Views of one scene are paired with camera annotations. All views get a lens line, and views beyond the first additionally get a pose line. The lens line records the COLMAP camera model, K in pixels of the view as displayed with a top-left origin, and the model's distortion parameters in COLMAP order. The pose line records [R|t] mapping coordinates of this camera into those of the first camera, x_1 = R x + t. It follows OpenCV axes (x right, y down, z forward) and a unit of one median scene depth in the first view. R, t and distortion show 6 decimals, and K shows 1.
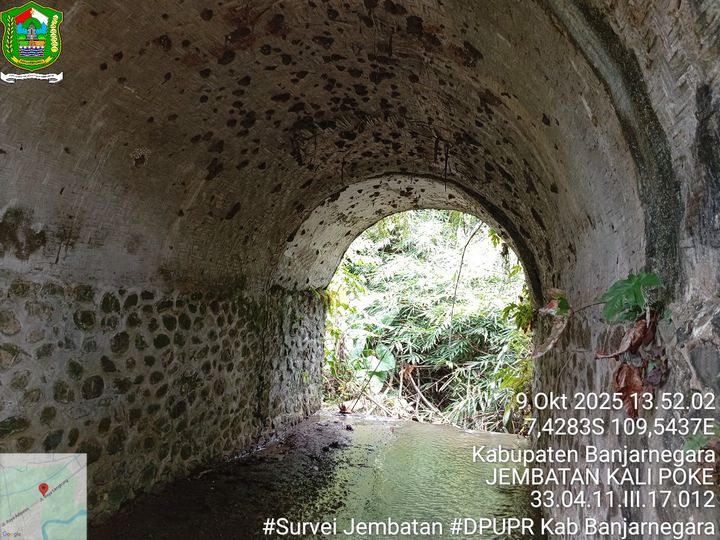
lens RADIAL K [[552.1, 0, 362.3], [0, 552.1, 277.5], [0, 0, 1]] dist [0.038497, -0.096574]
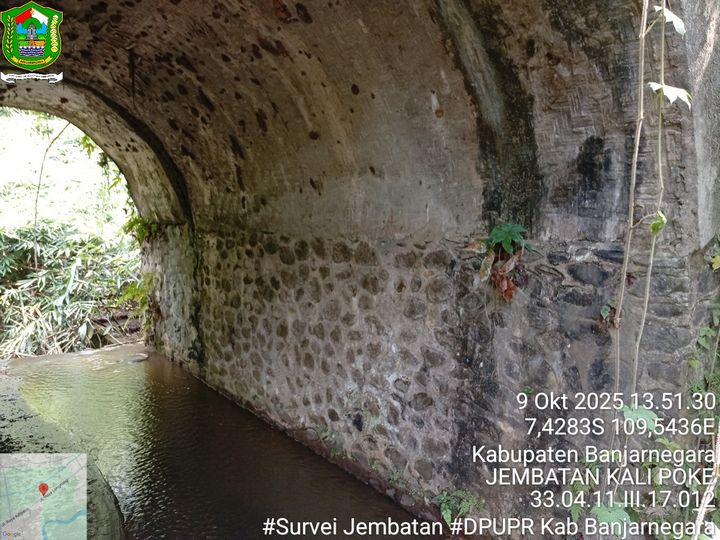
lens RADIAL K [[552.1, 0, 361.9], [0, 552.1, 273.2], [0, 0, 1]] dist [0.038497, -0.096574]
pose [[0.614261, -0.138662, 0.776824, -0.232628], [-0.006187, 0.983564, 0.180456, -0.033469], [-0.789078, -0.115653, 0.603307, 0.059735]]
